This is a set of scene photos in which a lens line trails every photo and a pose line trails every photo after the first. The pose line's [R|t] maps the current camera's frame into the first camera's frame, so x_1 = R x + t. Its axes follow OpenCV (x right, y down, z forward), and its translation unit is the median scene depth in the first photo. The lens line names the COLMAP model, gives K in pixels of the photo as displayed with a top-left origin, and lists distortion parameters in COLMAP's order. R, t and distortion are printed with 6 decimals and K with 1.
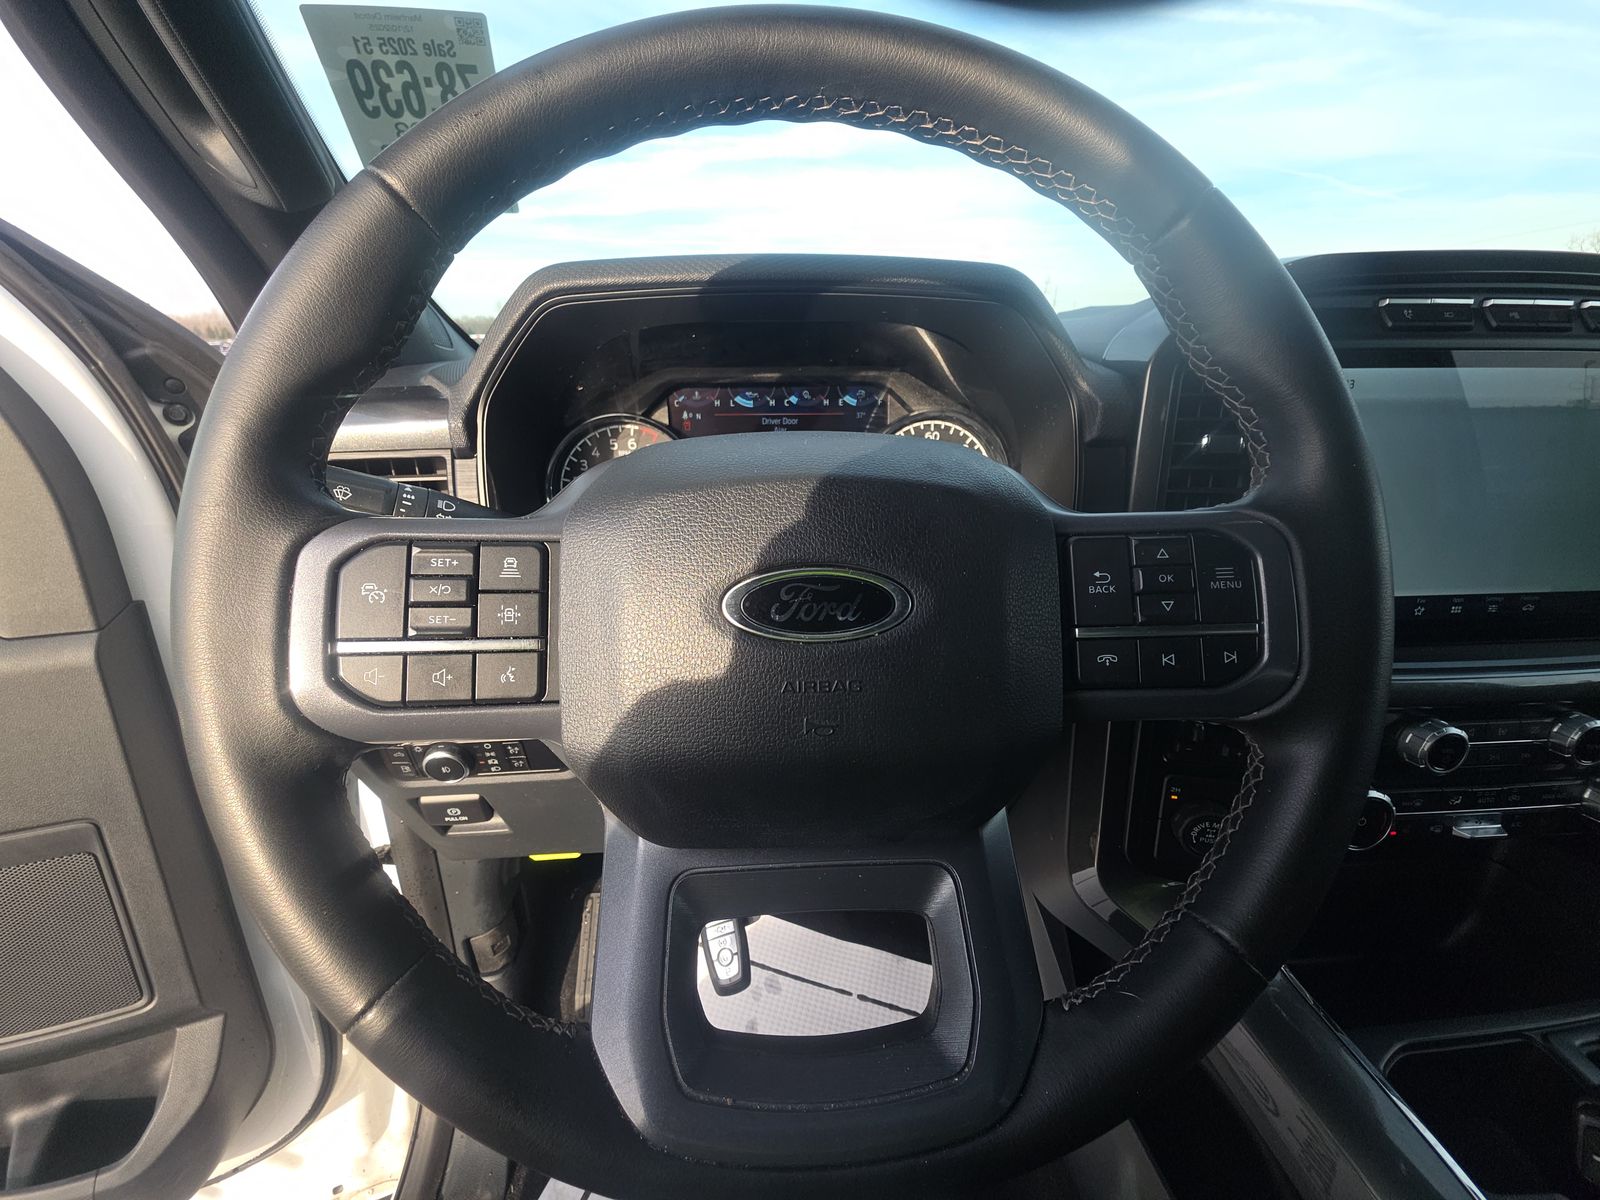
lens RADIAL K [[639.8, 0, 794.7], [0, 639.8, 596.3], [0, 0, 1]] dist [-0.016293, -0.001327]
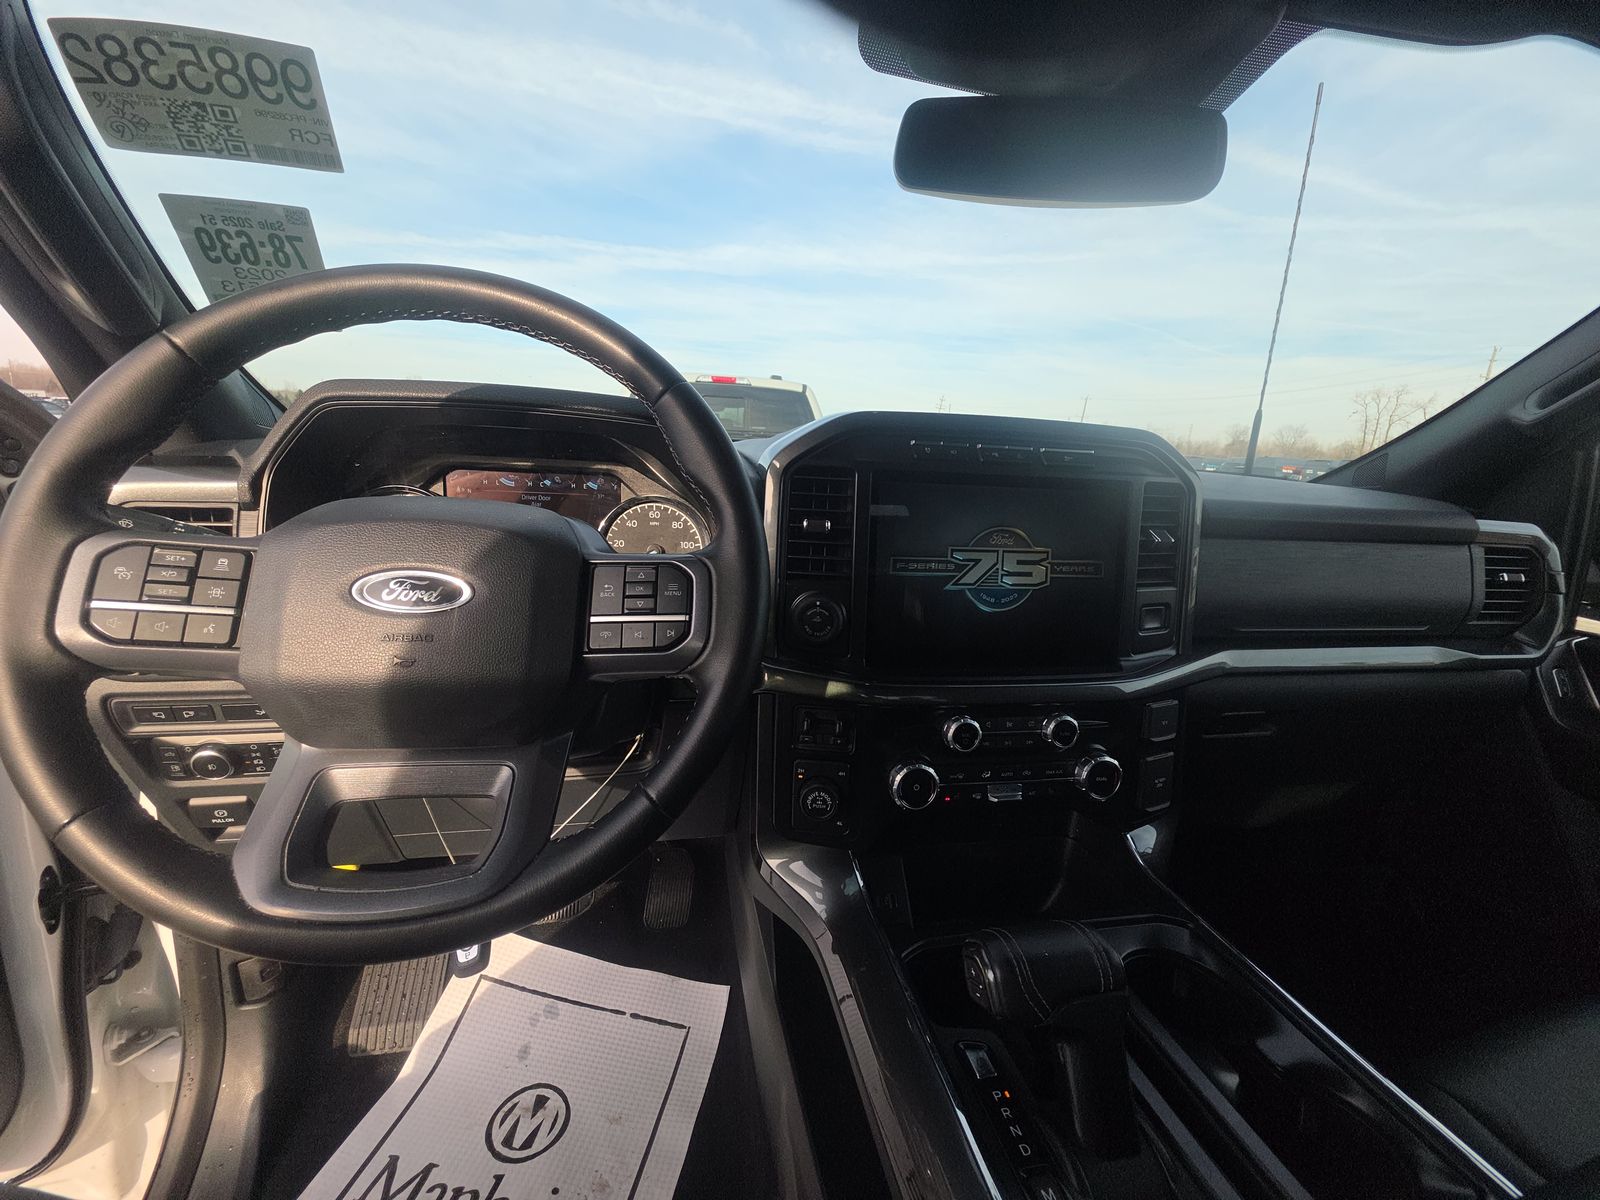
lens RADIAL K [[639.8, 0, 813.4], [0, 639.8, 590.2], [0, 0, 1]] dist [-0.016293, -0.001327]
pose [[0.987361, 0.029984, 0.155628, 0.447894], [-0.006487, 0.988764, -0.149347, 0.139476], [-0.158358, 0.146450, 0.976461, -0.454076]]
